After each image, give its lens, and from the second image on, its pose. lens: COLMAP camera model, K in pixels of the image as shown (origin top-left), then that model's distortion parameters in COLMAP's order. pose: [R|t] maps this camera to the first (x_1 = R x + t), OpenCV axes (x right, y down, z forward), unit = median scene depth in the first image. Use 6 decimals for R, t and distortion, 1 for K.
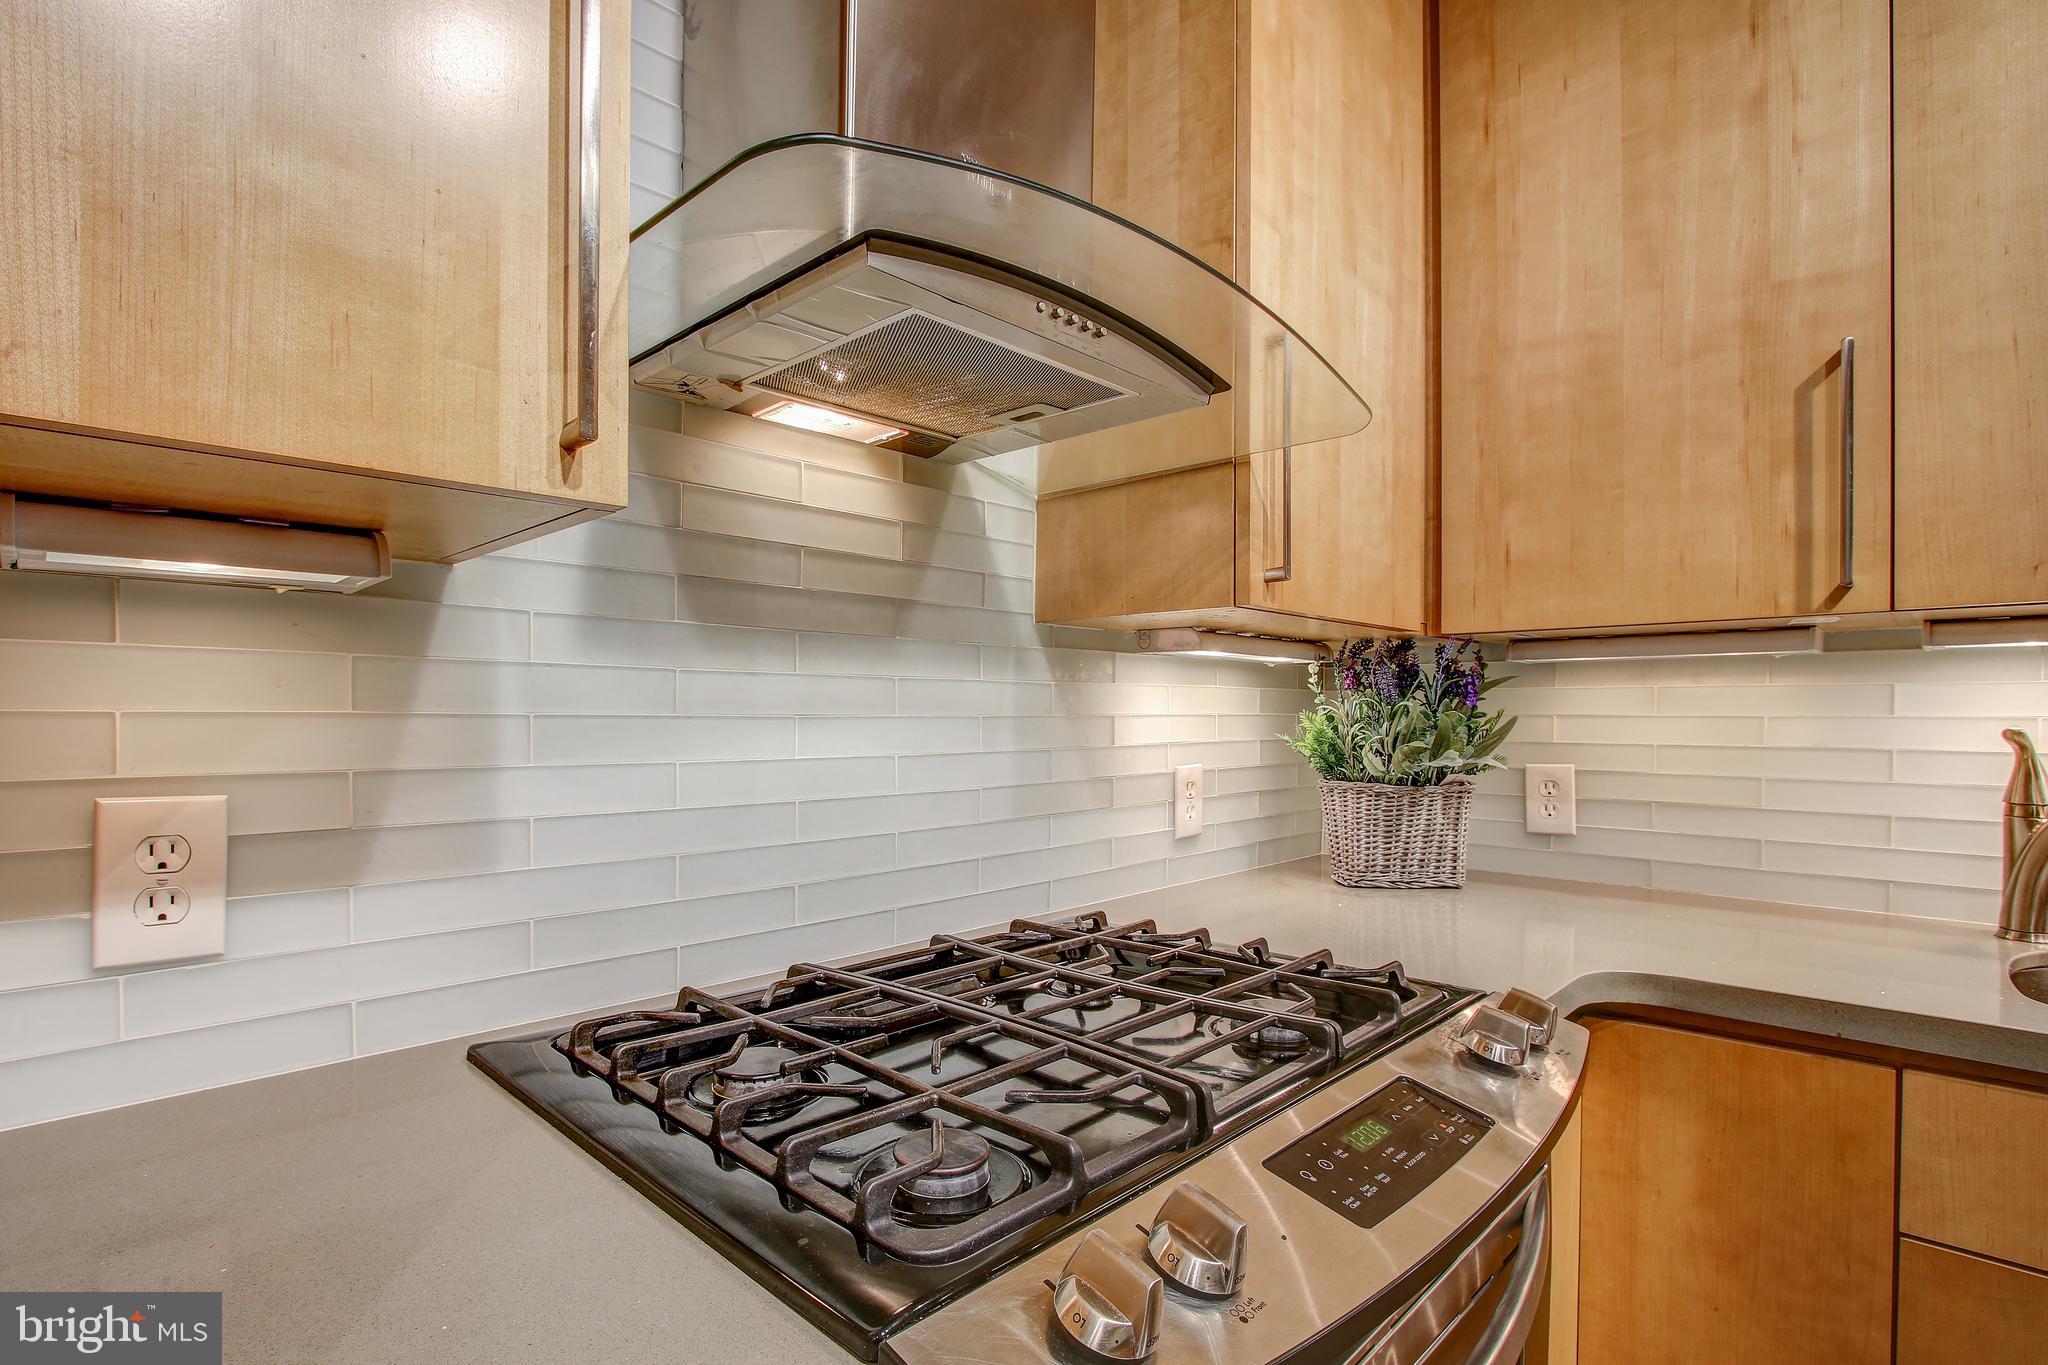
lens RADIAL K [[997.9, 0, 980.4], [0, 997.9, 723.5], [0, 0, 1]] dist [-0.024906, 0.000205]
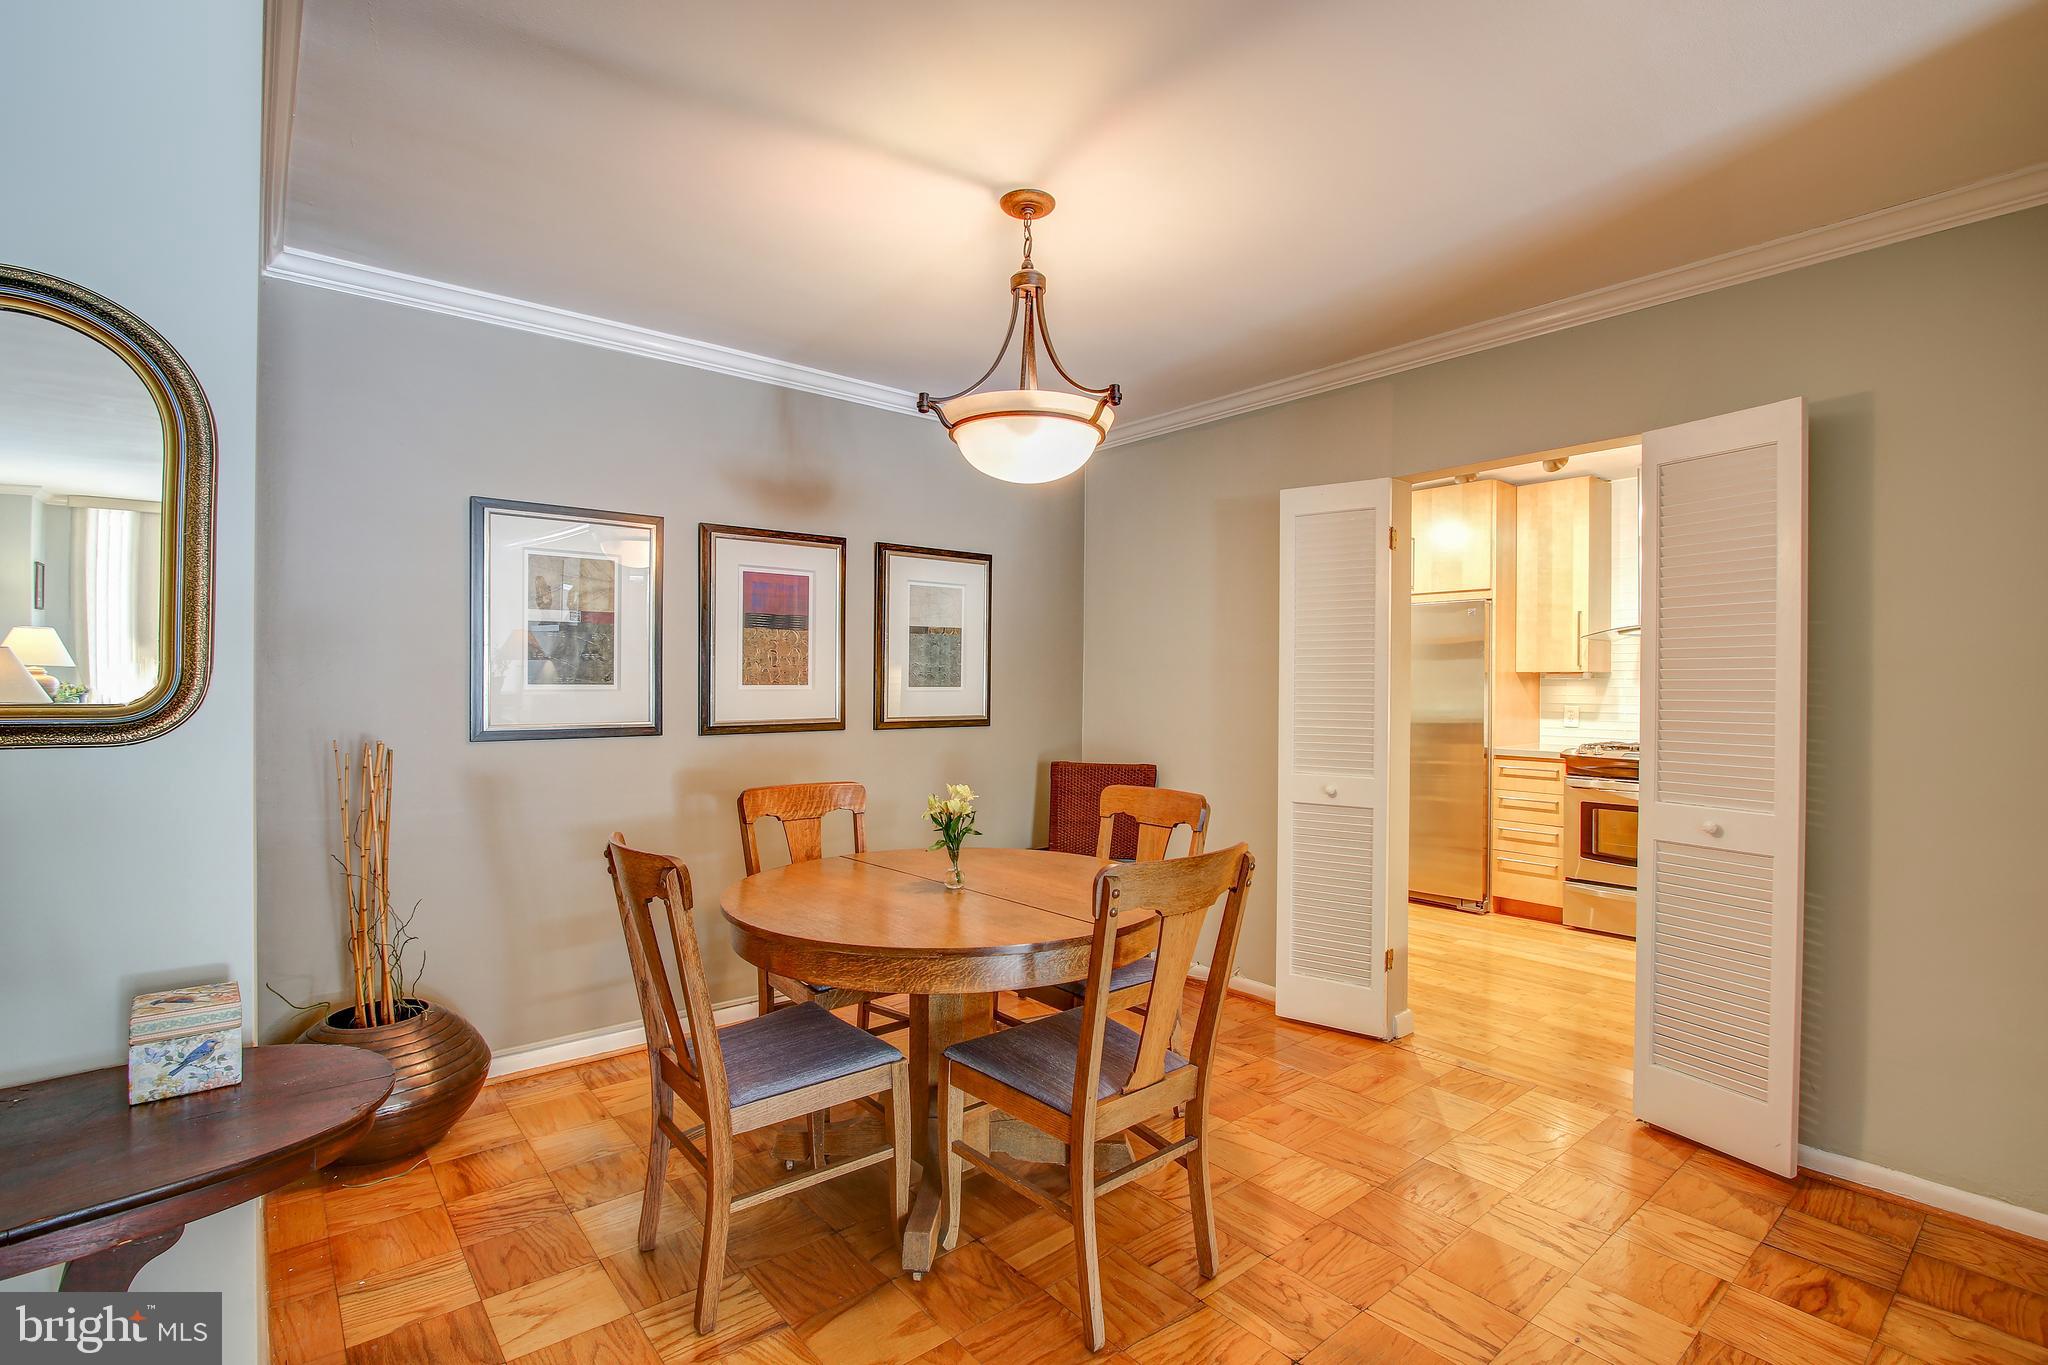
lens RADIAL K [[939.6, 0, 1016.9], [0, 939.6, 694.7], [0, 0, 1]] dist [-0.015297, 0.000076]
pose [[-0.097154, 0.004596, -0.995259, 4.565515], [-0.014029, 0.999884, 0.005987, 0.001745], [0.995170, 0.014544, -0.097079, -1.745528]]
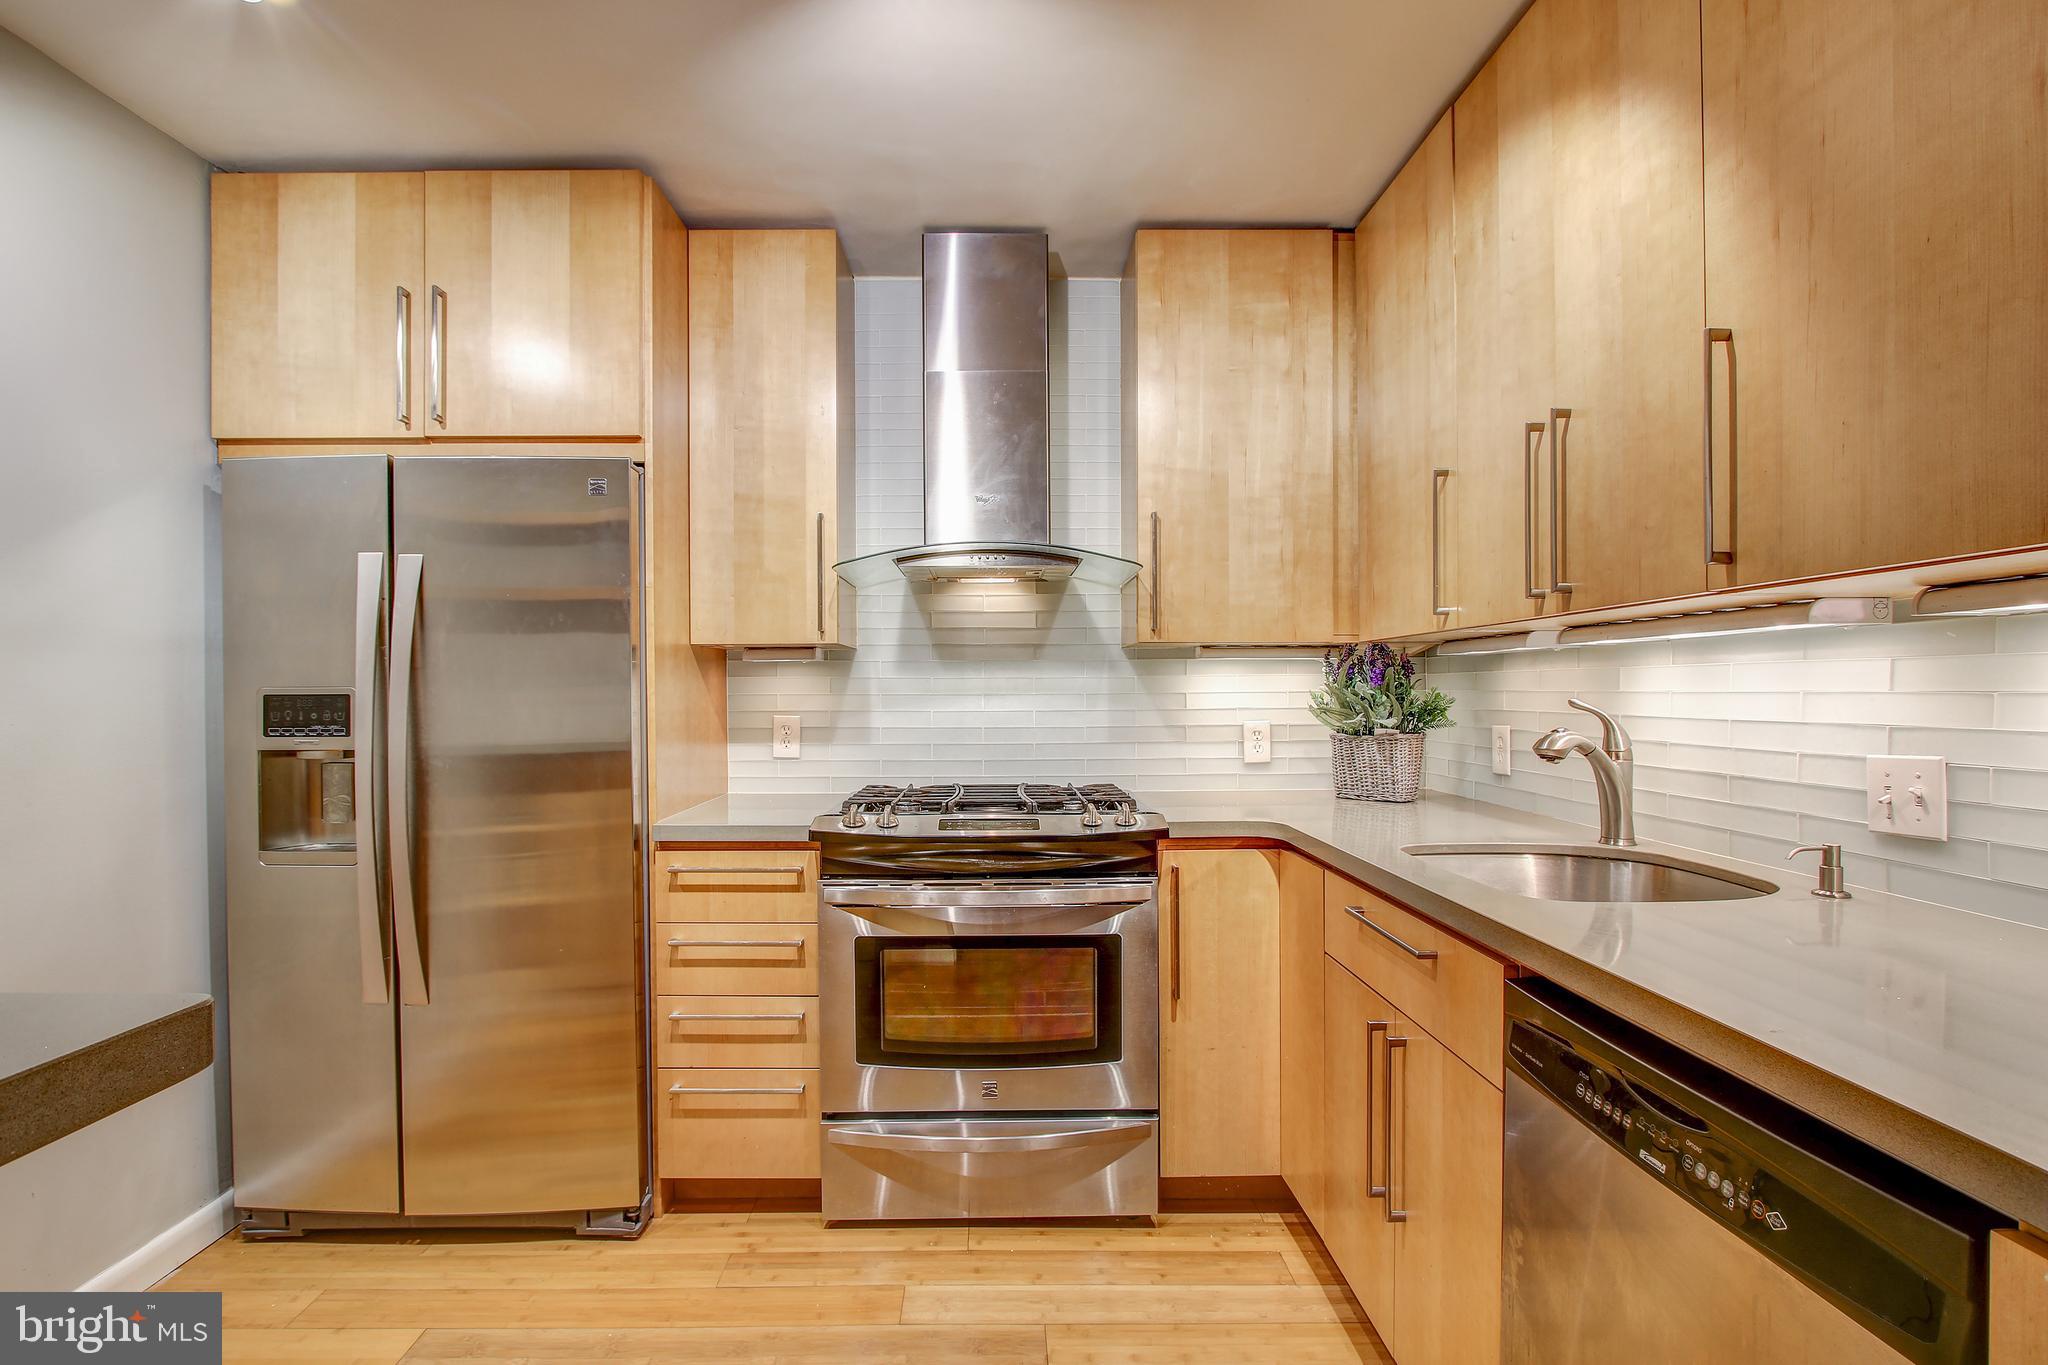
lens RADIAL K [[961.7, 0, 1005.9], [0, 961.7, 700.7], [0, 0, 1]] dist [-0.023887, 0.005613]
pose [[0.718246, 0.000767, -0.695789, 1.606487], [0.000565, 0.999998, 0.001686, 0.005323], [0.695789, -0.001604, 0.718244, -0.749151]]
